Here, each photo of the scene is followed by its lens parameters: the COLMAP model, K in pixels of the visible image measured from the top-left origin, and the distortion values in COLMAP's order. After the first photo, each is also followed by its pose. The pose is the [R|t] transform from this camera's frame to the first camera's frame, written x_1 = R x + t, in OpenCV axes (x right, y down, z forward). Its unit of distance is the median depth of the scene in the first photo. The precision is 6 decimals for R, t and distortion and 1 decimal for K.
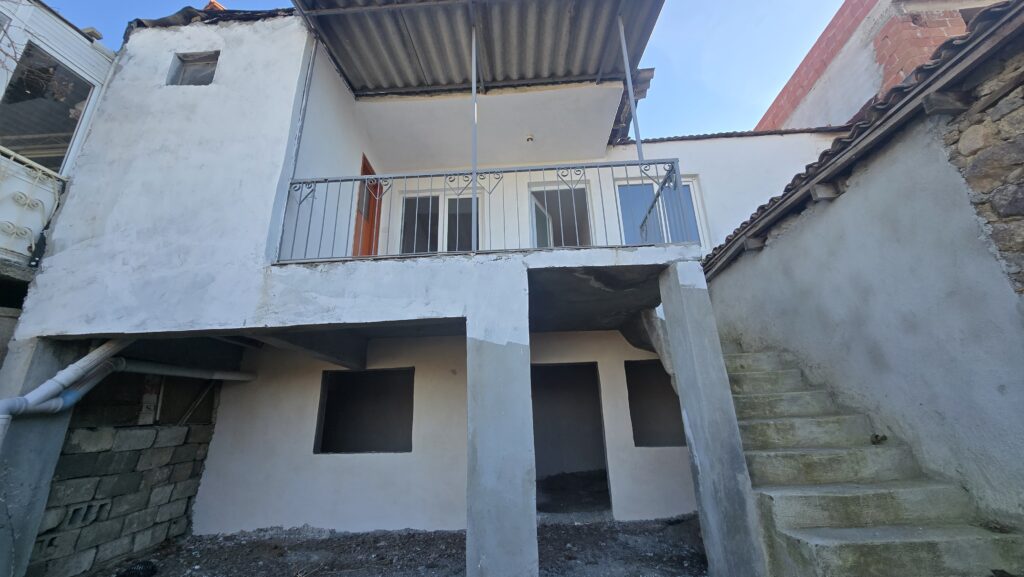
lens RADIAL K [[414.5, 0, 513.3], [0, 414.5, 285.1], [0, 0, 1]] dist [-0.001272, 0.000604]
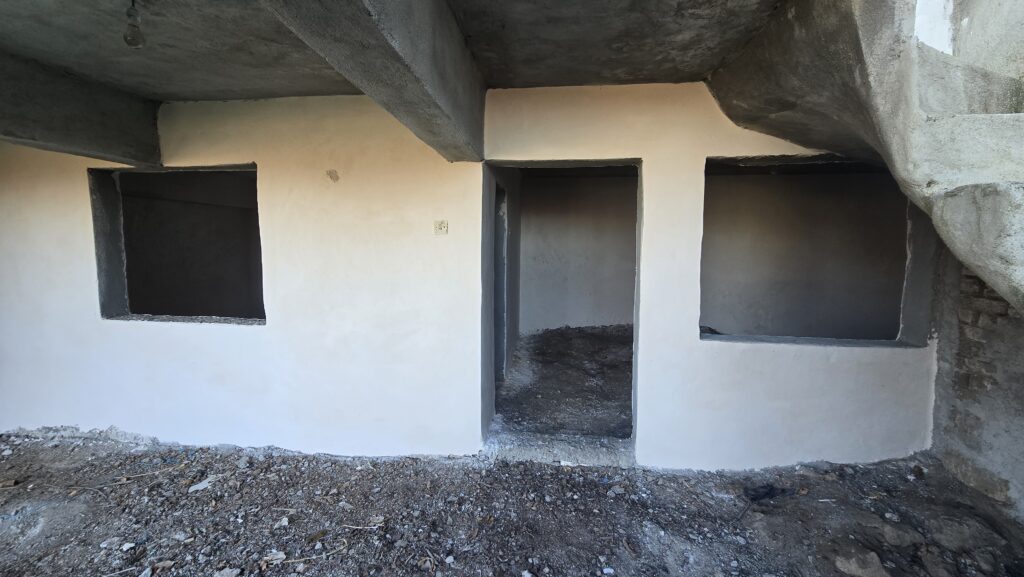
lens RADIAL K [[414.5, 0, 513.2], [0, 414.5, 283.5], [0, 0, 1]] dist [-0.001272, 0.000604]
pose [[0.997627, 0.038375, -0.057164, 0.105640], [-0.011657, 0.912423, 0.409081, 0.138858], [0.067856, -0.407444, 0.910706, 0.587564]]
